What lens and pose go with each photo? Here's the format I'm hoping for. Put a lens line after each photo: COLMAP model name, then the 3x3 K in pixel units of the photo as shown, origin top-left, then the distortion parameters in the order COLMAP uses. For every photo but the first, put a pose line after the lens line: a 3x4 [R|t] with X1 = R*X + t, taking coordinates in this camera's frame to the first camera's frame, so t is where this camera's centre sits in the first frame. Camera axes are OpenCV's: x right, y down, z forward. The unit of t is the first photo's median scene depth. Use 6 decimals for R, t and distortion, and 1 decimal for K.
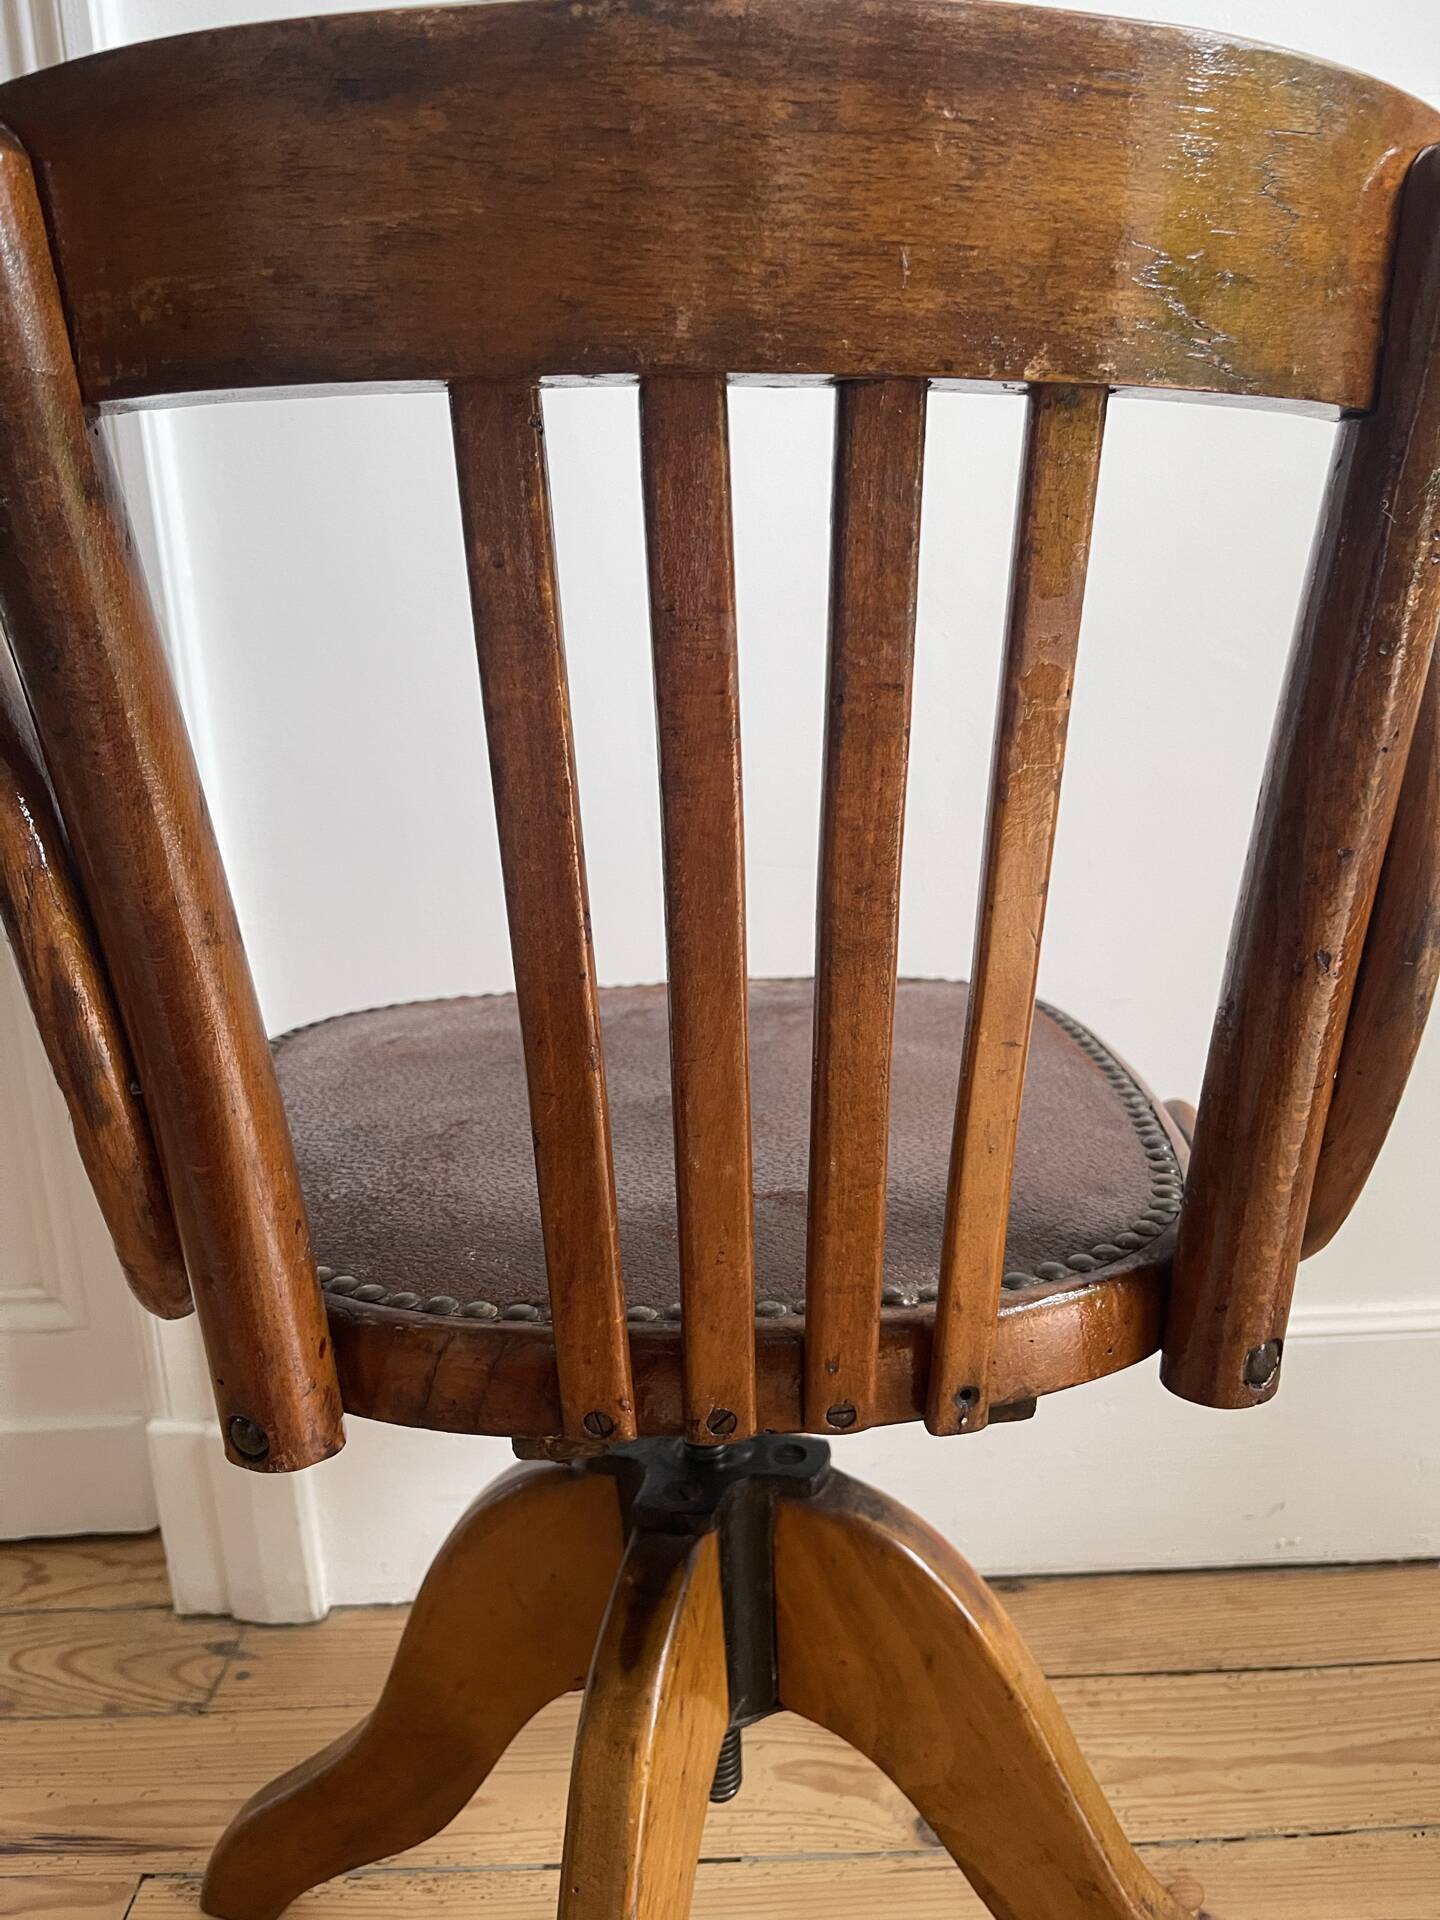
lens RADIAL K [[1473.5, 0, 699.5], [0, 1473.5, 973.1], [0, 0, 1]] dist [0.052850, -0.085935]
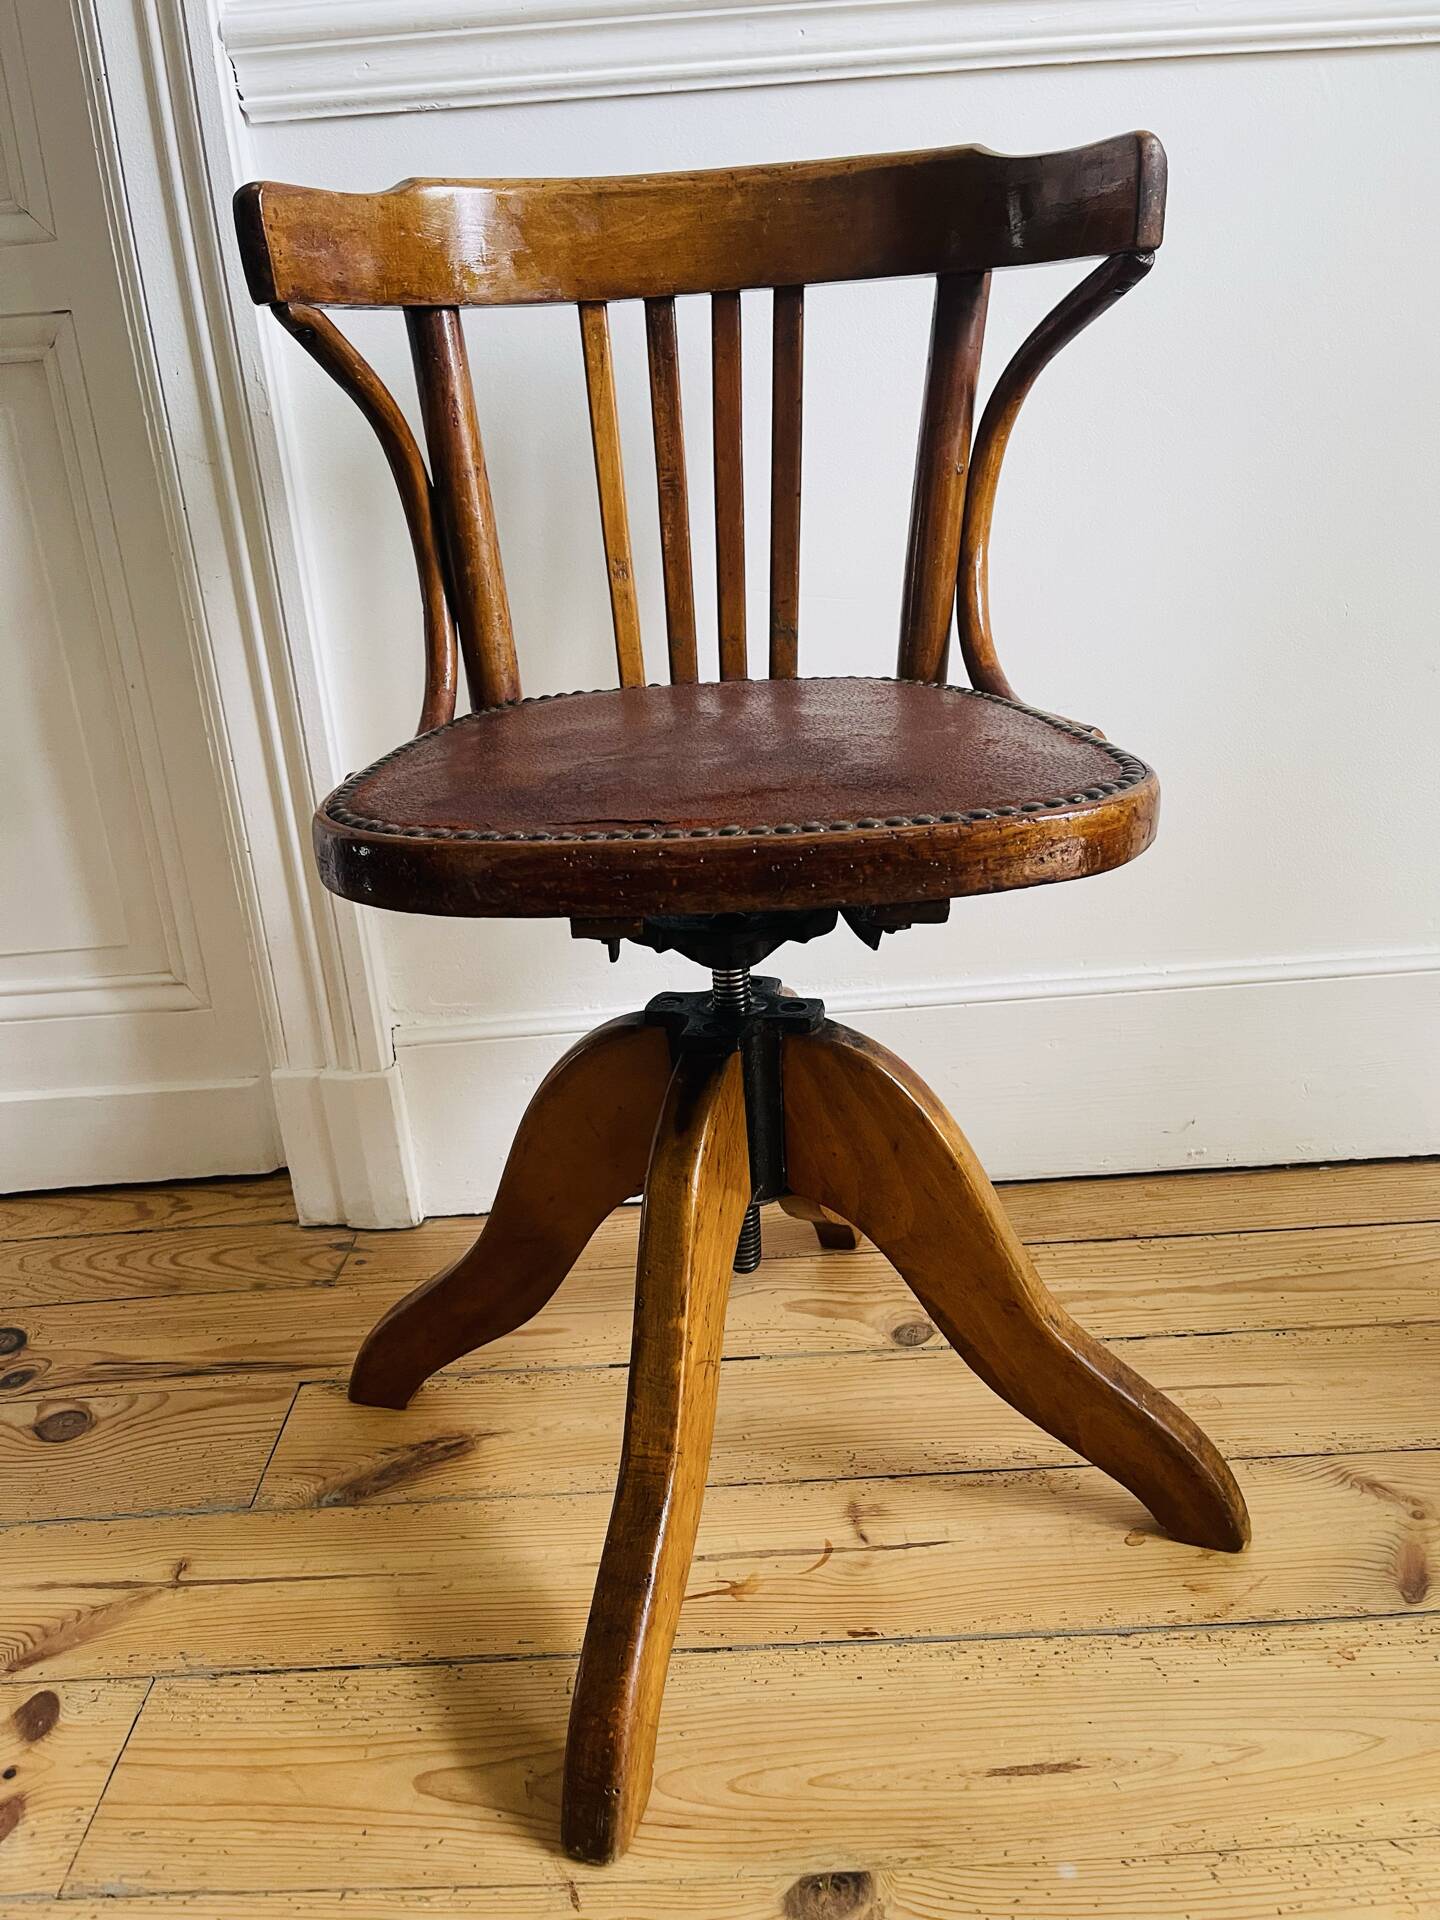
lens RADIAL K [[1473.5, 0, 701.1], [0, 1473.5, 953.7], [0, 0, 1]] dist [0.052850, -0.085935]
pose [[0.999889, -0.014863, -0.001310, -0.016105], [0.014918, 0.994081, 0.107608, 0.096473], [-0.000298, -0.107616, 0.994193, -0.252323]]
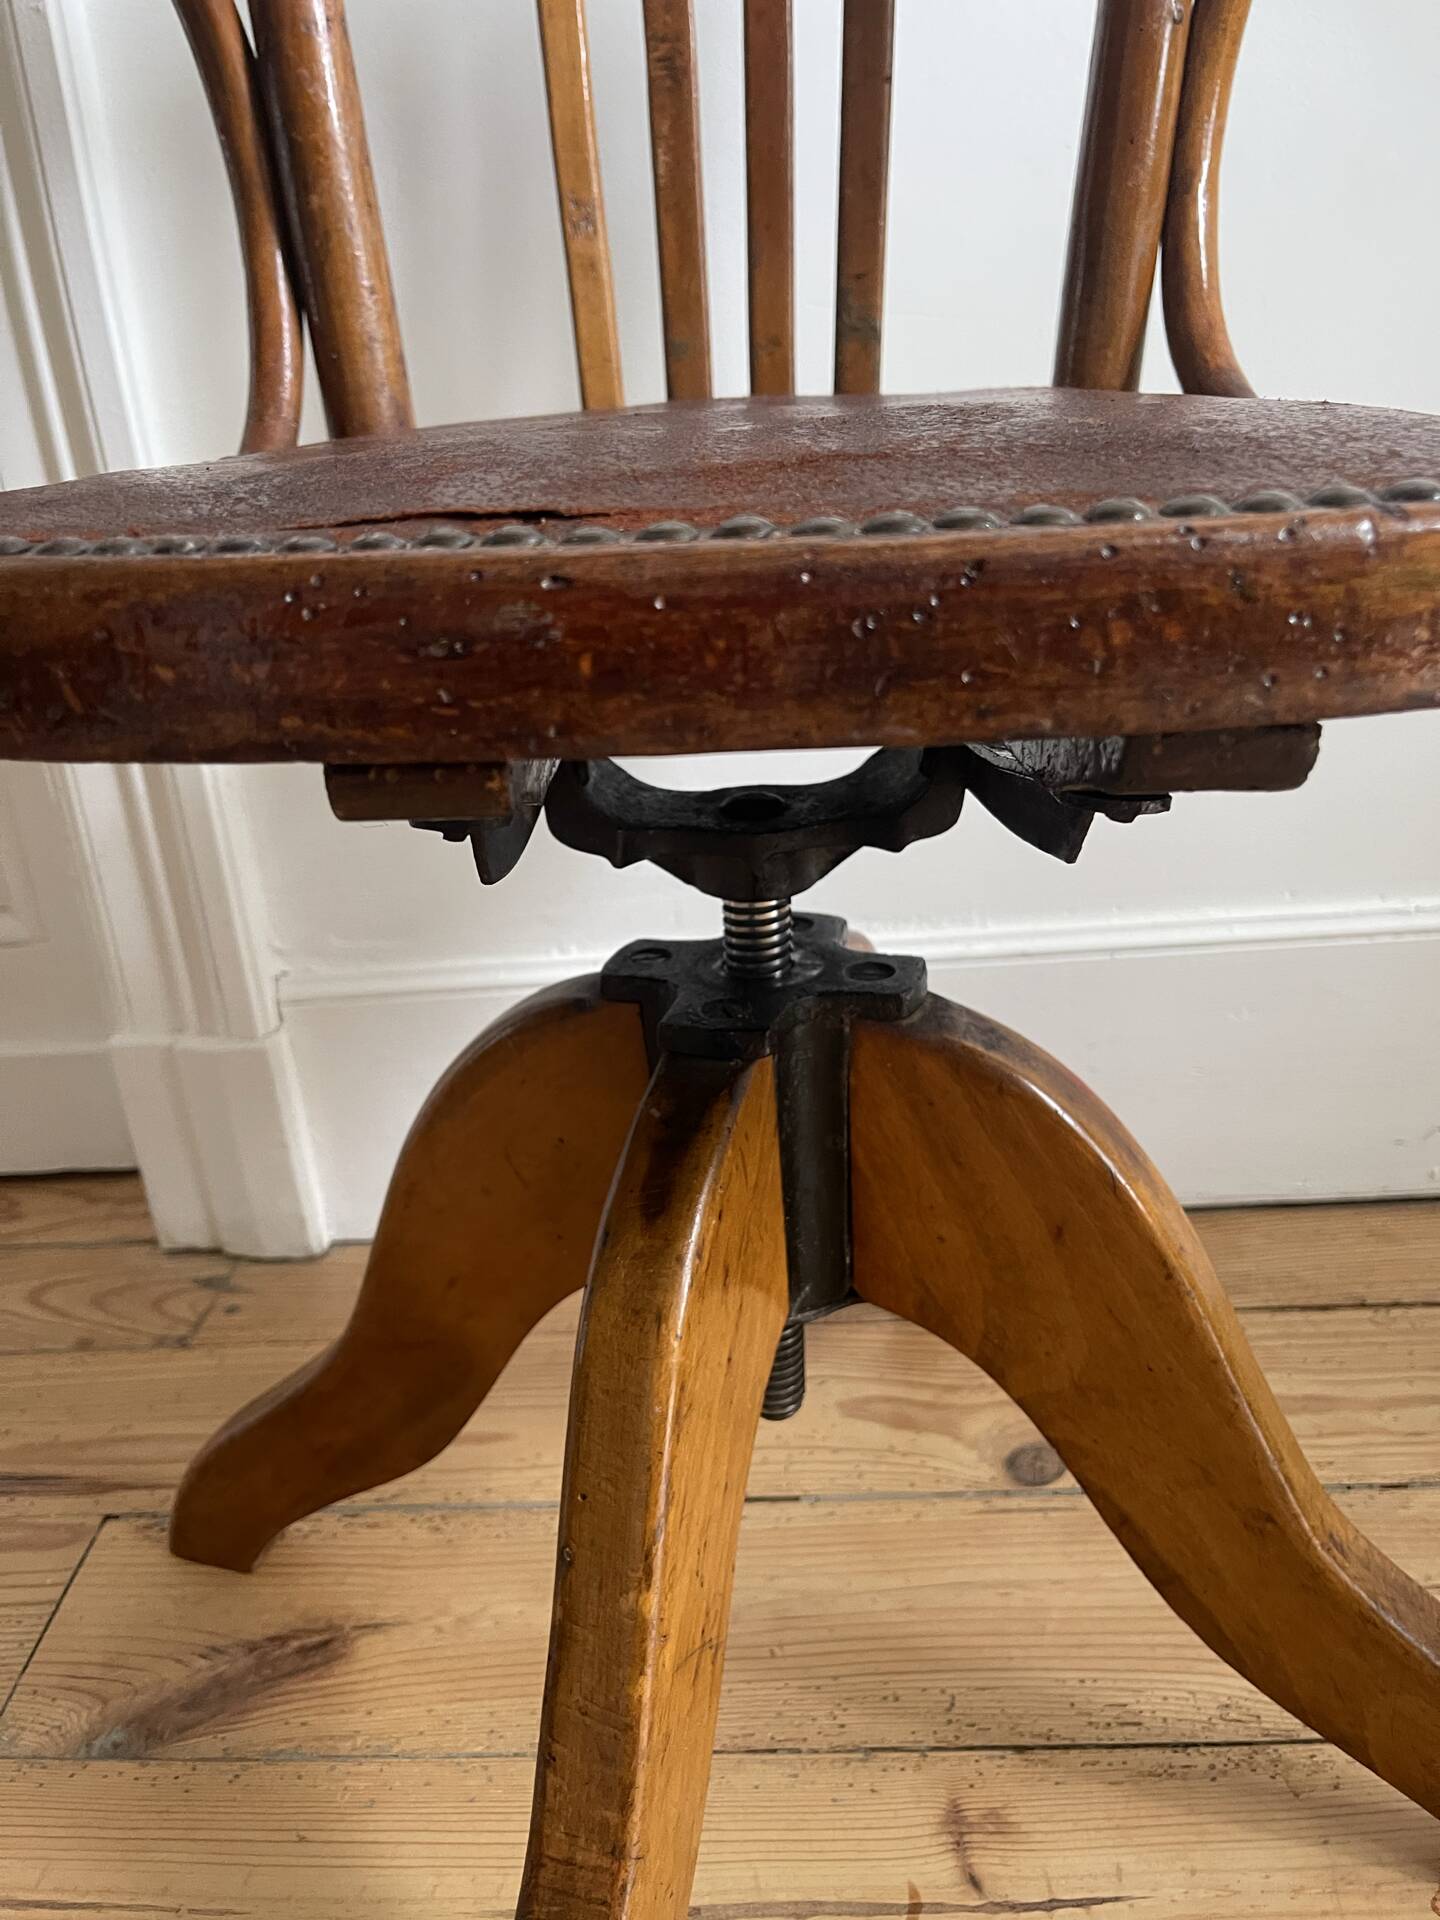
lens RADIAL K [[1473.5, 0, 696.5], [0, 1473.5, 967.1], [0, 0, 1]] dist [0.052850, -0.085935]
pose [[0.999378, -0.002732, -0.035172, -0.000443], [0.008542, 0.986071, 0.166107, 0.148980], [0.034229, -0.166304, 0.985480, 0.203249]]
